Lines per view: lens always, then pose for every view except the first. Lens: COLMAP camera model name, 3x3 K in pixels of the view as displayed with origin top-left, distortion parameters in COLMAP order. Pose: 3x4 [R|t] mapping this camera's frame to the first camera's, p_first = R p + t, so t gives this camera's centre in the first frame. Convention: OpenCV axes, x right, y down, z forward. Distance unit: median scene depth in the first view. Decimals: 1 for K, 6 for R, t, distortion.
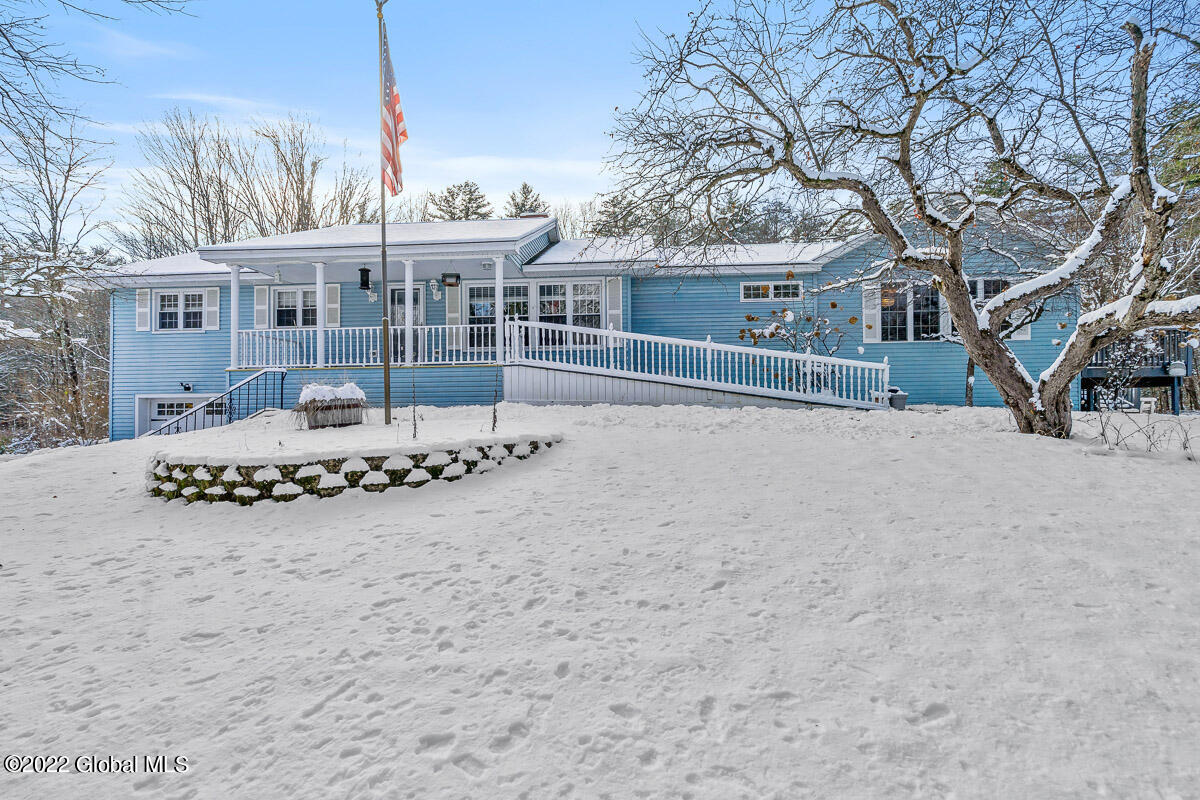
lens RADIAL K [[540.0, 0, 600.0], [0, 540.0, 400.0], [0, 0, 1]] dist [-0.008346, -0.000140]
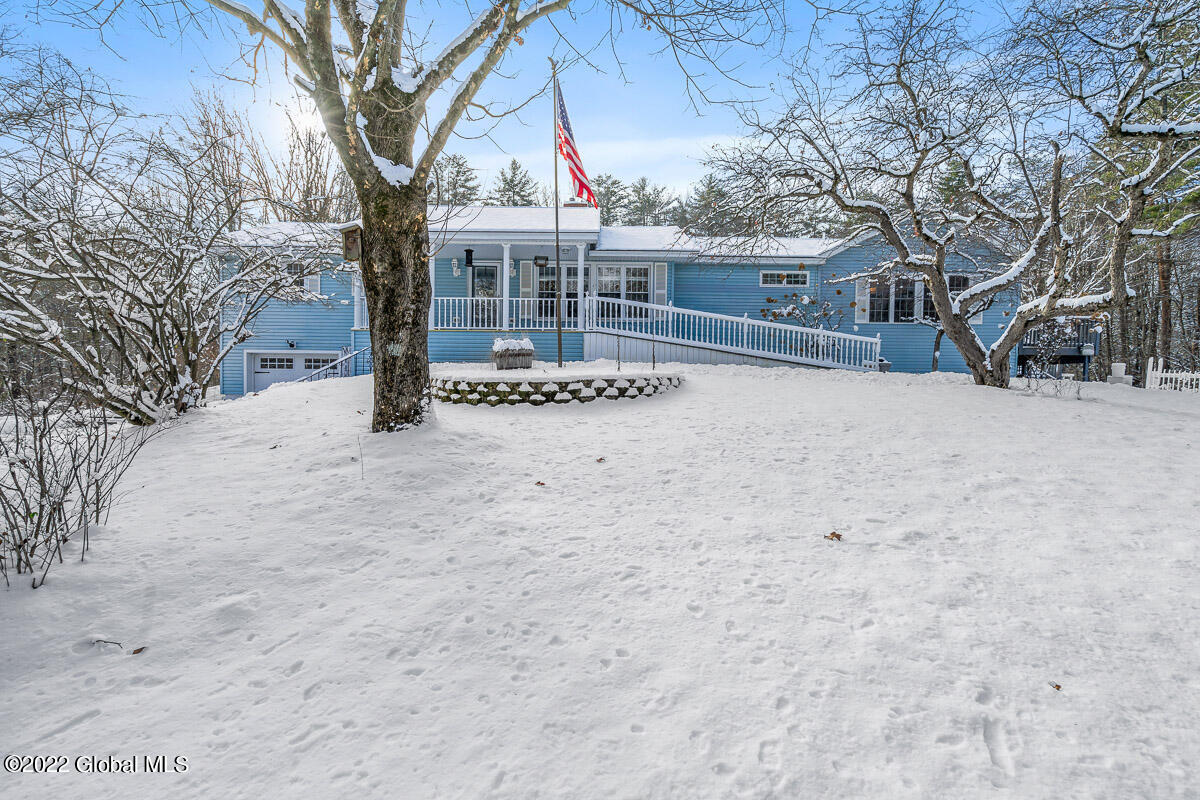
lens RADIAL K [[540.0, 0, 600.0], [0, 540.0, 400.0], [0, 0, 1]] dist [-0.008346, -0.000140]
pose [[0.997359, 0.018665, 0.070194, -0.231792], [-0.021617, 0.998903, 0.041539, 0.041742], [-0.069341, -0.042947, 0.996668, -0.265445]]
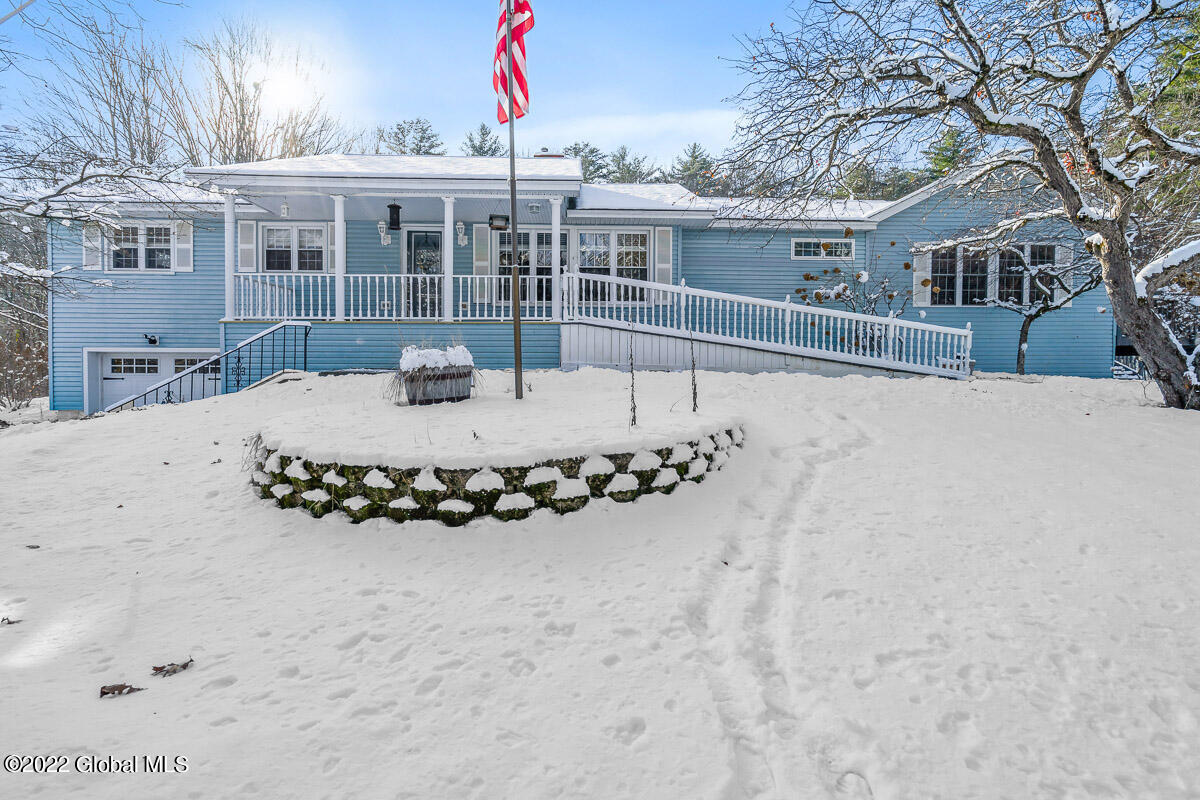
lens RADIAL K [[547.6, 0, 598.8], [0, 547.6, 373.1], [0, 0, 1]] dist [-0.002214, 0.000269]
pose [[0.994075, 0.010625, 0.108178, -0.218141], [-0.014229, 0.999367, 0.032602, -0.012715], [-0.107764, -0.033948, 0.993597, 0.104998]]
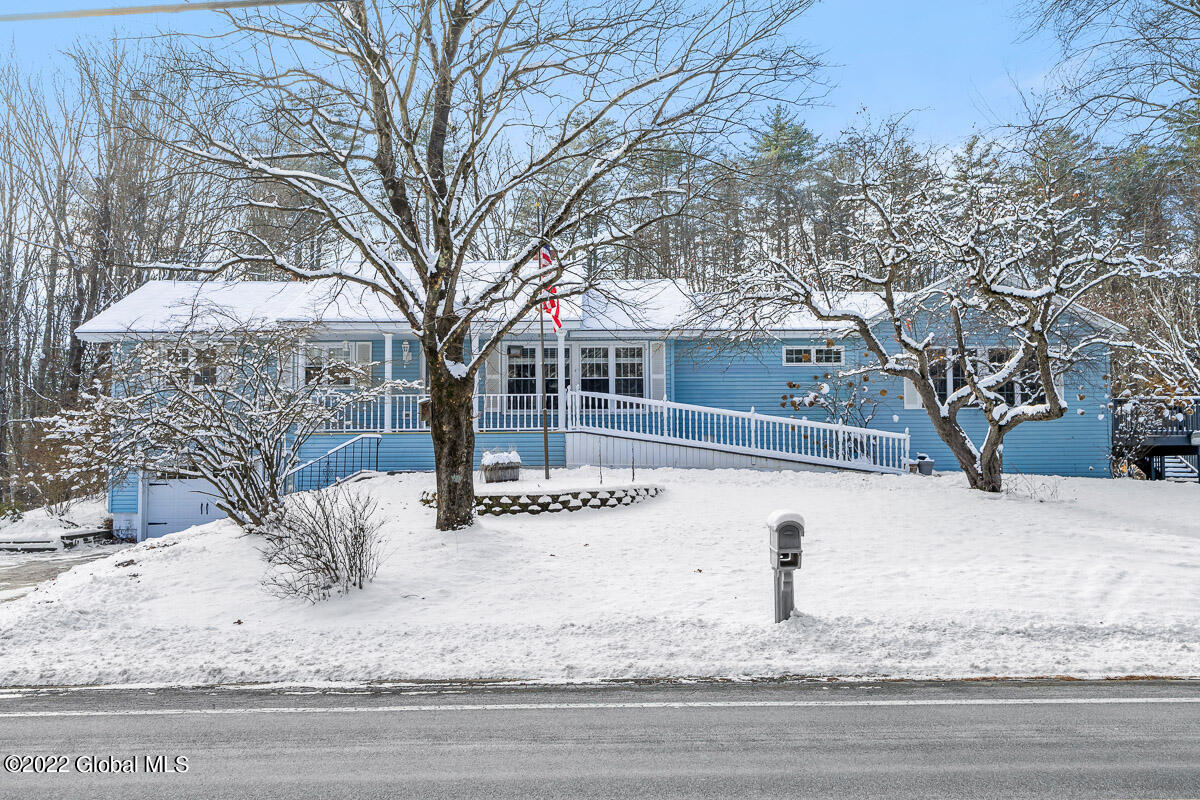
lens RADIAL K [[1150.1, 0, 600.0], [0, 1150.1, 400.0], [0, 0, 1]] dist [0.007600, 0.007317]
pose [[0.996666, 0.010065, 0.080965, -0.305172], [-0.005297, 0.998250, -0.058889, 0.007321], [-0.081416, 0.058264, 0.994976, -1.338229]]
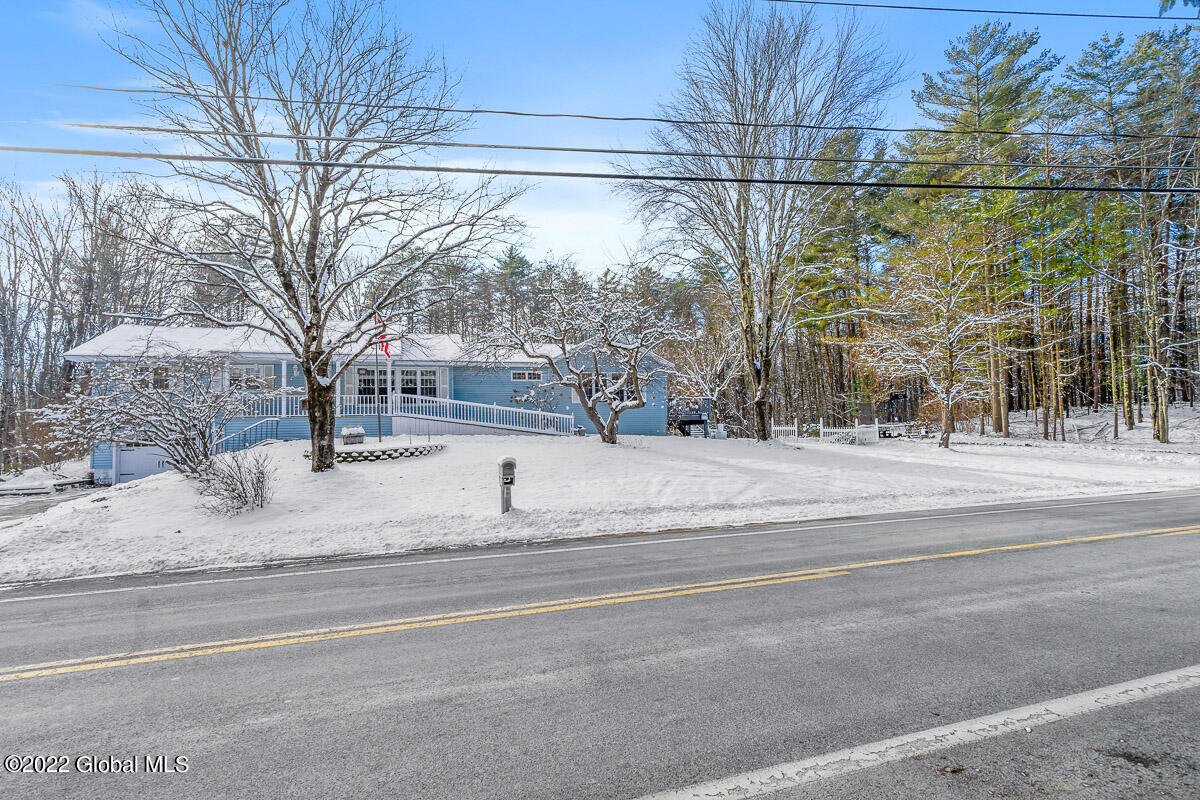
lens RADIAL K [[594.4, 0, 599.7], [0, 594.4, 407.2], [0, 0, 1]] dist [0.003442, 0.001568]
pose [[0.928611, 0.005631, 0.371012, -0.287383], [0.011408, 0.998979, -0.043716, 0.007585], [-0.370879, 0.044828, 0.927598, -1.339490]]
